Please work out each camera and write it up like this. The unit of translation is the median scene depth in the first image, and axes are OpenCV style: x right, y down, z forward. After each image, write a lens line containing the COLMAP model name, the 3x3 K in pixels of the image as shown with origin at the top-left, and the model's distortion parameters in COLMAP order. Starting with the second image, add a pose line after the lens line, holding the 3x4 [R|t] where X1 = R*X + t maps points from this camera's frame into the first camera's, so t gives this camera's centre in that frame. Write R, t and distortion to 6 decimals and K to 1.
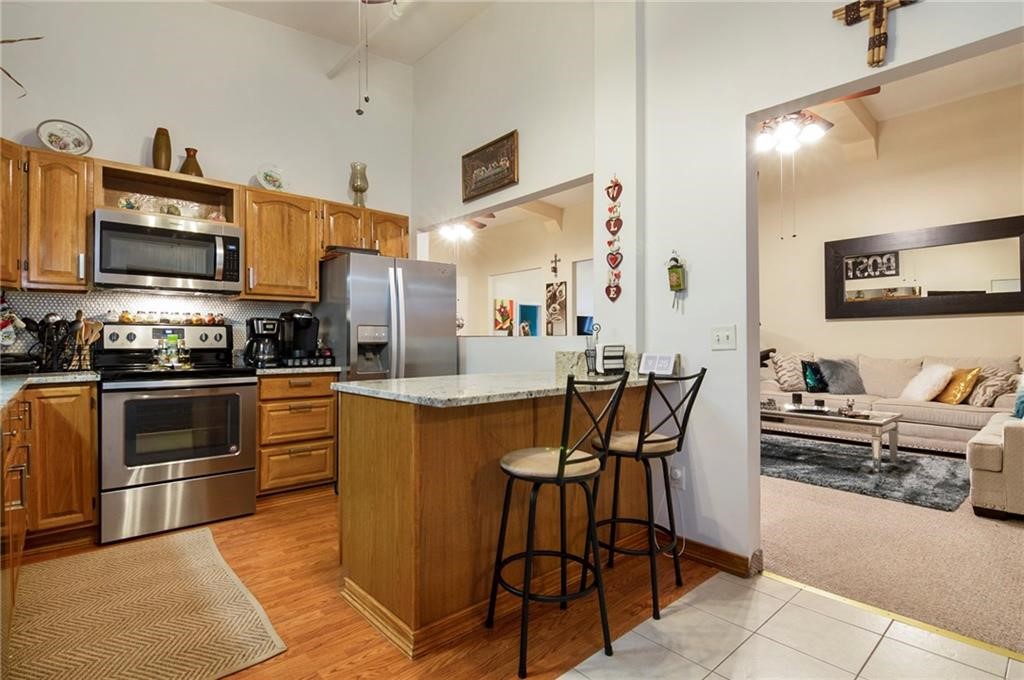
lens RADIAL K [[507.8, 0, 505.1], [0, 507.8, 343.8], [0, 0, 1]] dist [0.001644, -0.000767]
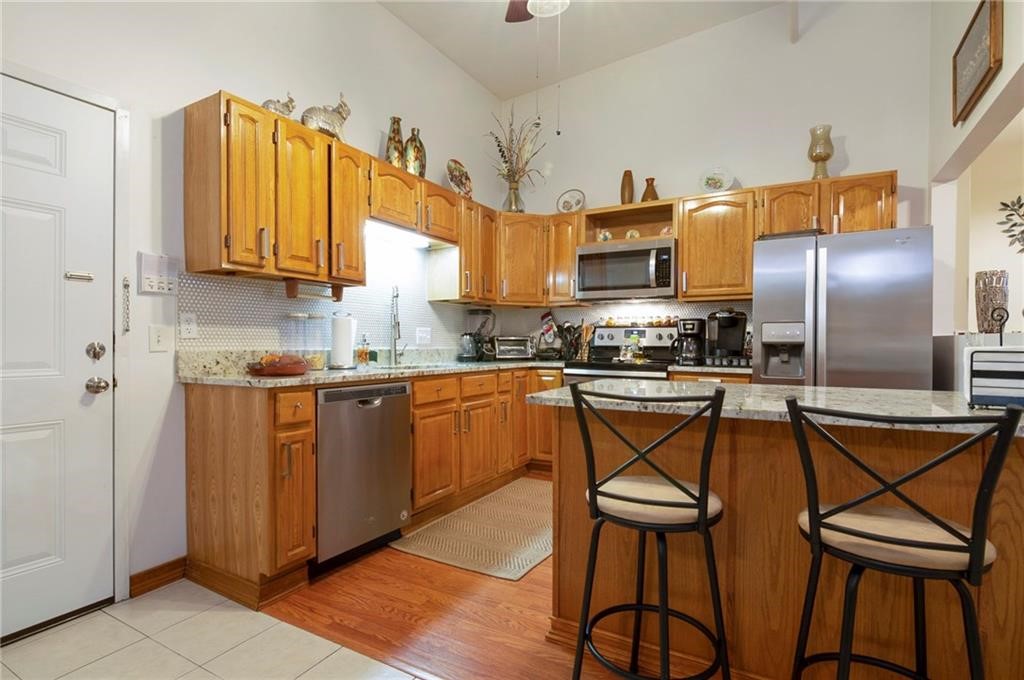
lens RADIAL K [[507.8, 0, 505.1], [0, 507.8, 343.8], [0, 0, 1]] dist [0.001644, -0.000767]
pose [[0.320459, 0.009166, -0.947218, 0.416177], [-0.007133, 0.999948, 0.007263, -0.002745], [0.947235, 0.004429, 0.320508, 0.302662]]
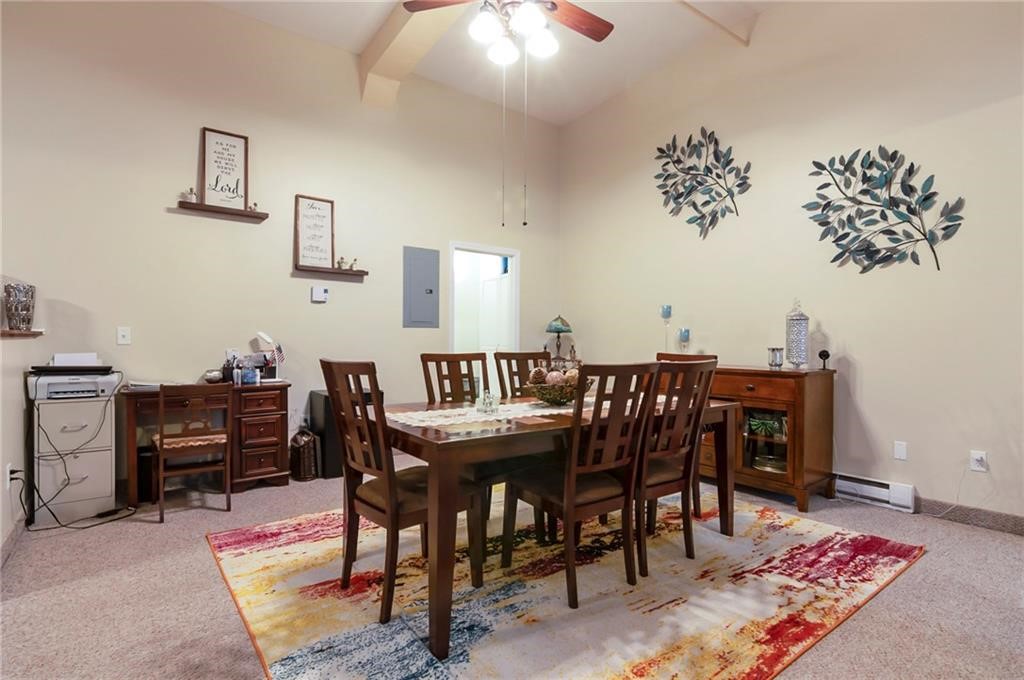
lens RADIAL K [[507.8, 0, 505.1], [0, 507.8, 343.8], [0, 0, 1]] dist [0.001644, -0.000767]
pose [[-0.084330, 0.005457, -0.996423, 0.630196], [-0.002964, 0.999979, 0.005727, -0.006258], [0.996434, 0.003436, -0.084312, 2.515280]]
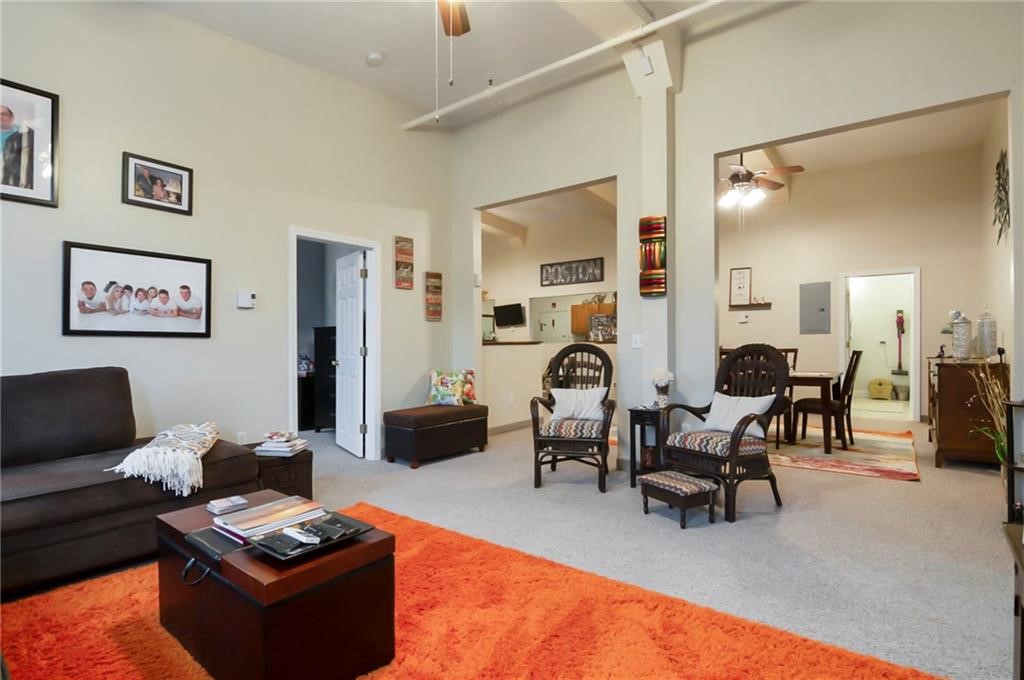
lens RADIAL K [[507.8, 0, 505.1], [0, 507.8, 343.8], [0, 0, 1]] dist [0.001644, -0.000767]
pose [[-0.982169, 0.000234, -0.188000, 0.970831], [0.001091, 0.999989, -0.004457, 0.007091], [0.187997, -0.004583, -0.982159, 4.138061]]
